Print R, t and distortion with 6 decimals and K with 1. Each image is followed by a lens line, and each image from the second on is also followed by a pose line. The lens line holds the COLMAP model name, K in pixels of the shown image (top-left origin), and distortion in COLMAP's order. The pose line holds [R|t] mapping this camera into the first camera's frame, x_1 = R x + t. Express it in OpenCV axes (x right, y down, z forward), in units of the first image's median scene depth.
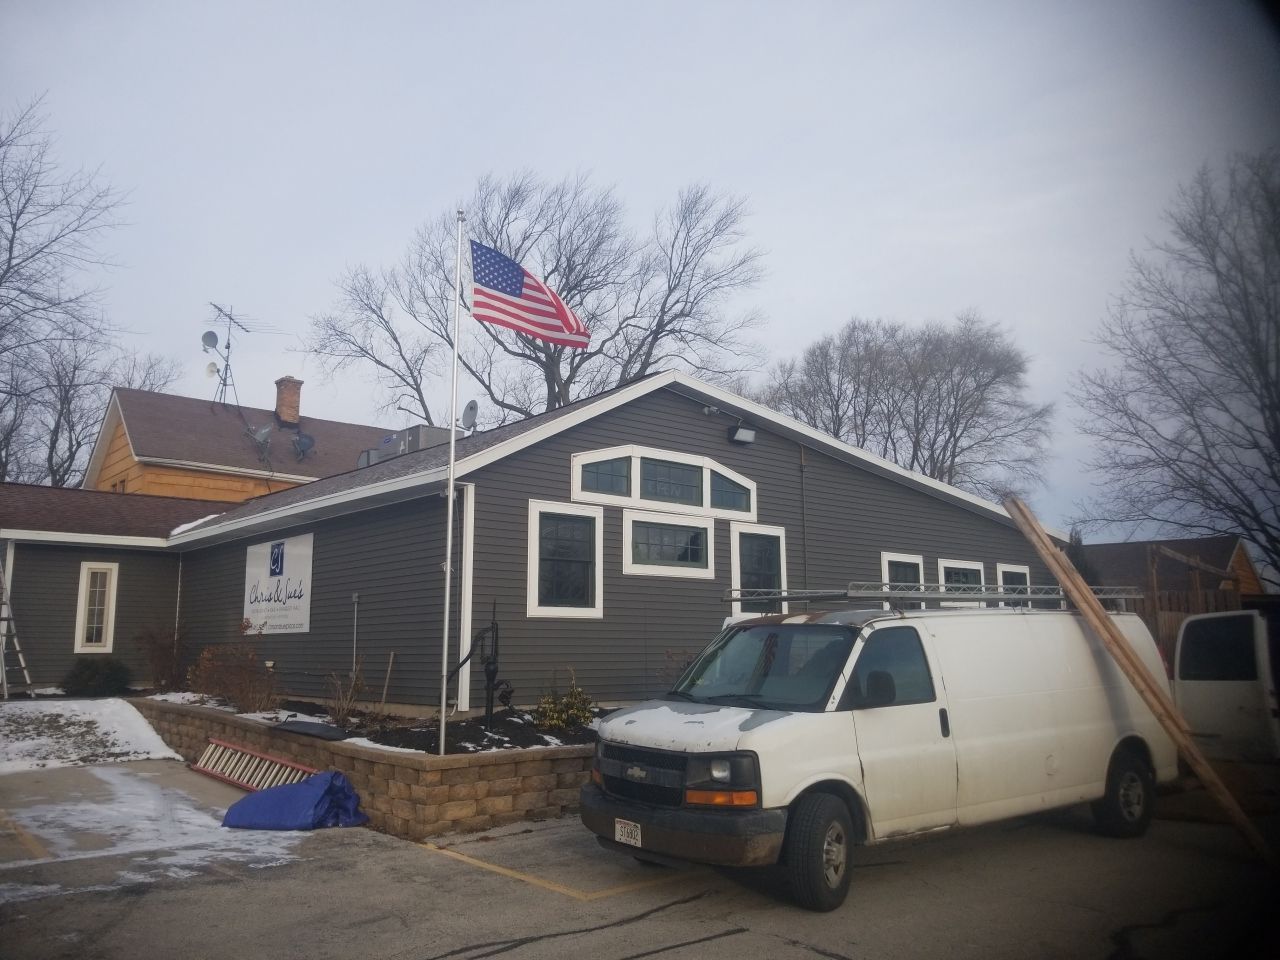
lens RADIAL K [[988.1, 0, 634.8], [0, 988.1, 476.0], [0, 0, 1]] dist [0.019182, -0.012895]
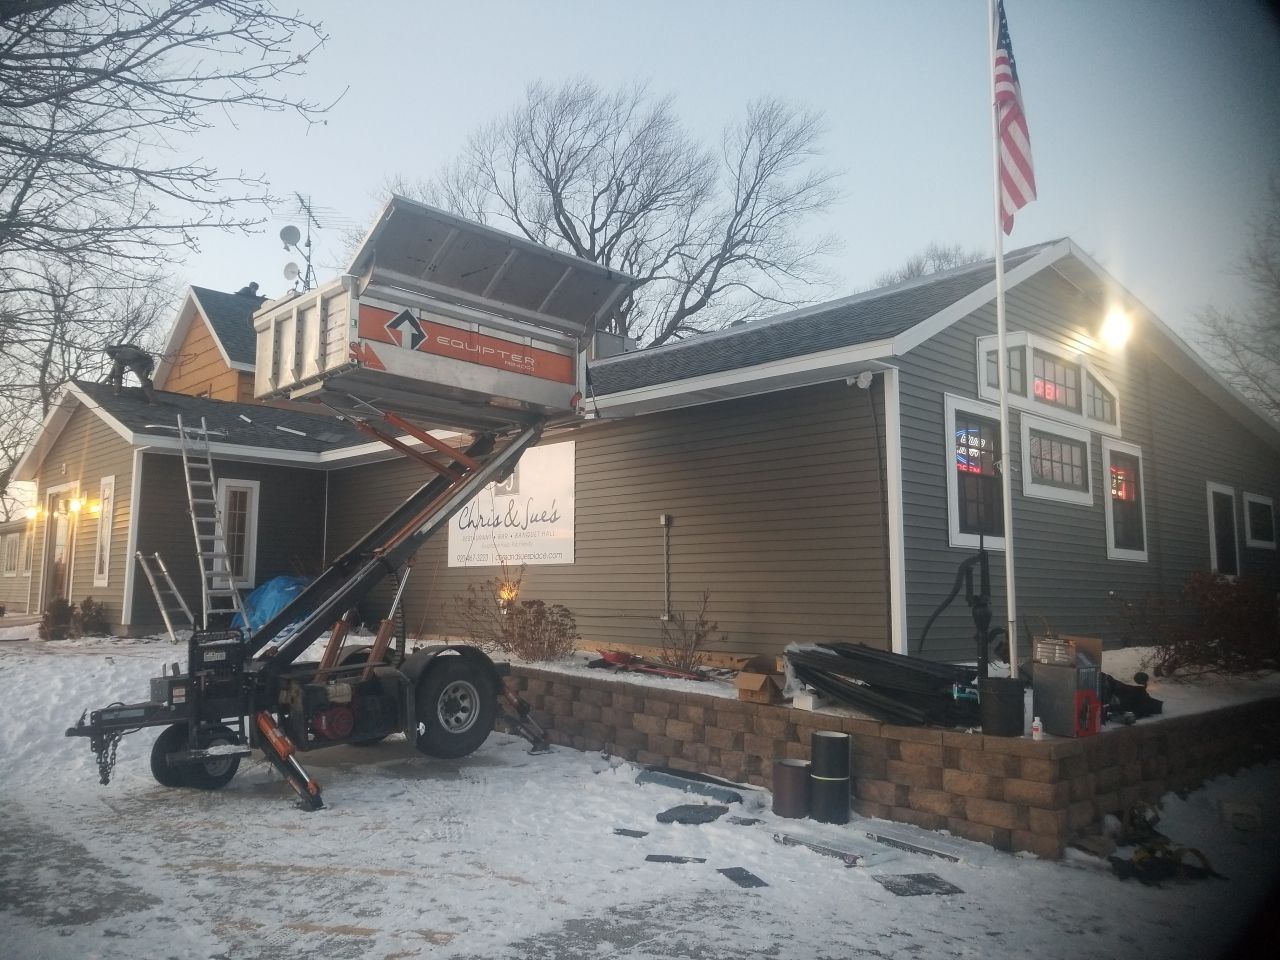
lens RADIAL K [[988.1, 0, 642.7], [0, 988.1, 482.9], [0, 0, 1]] dist [0.019182, -0.012895]
pose [[0.998858, 0.017783, 0.044346, -0.115857], [-0.020401, 0.998032, 0.059303, 0.016288], [-0.043204, -0.060140, 0.997254, 0.076392]]
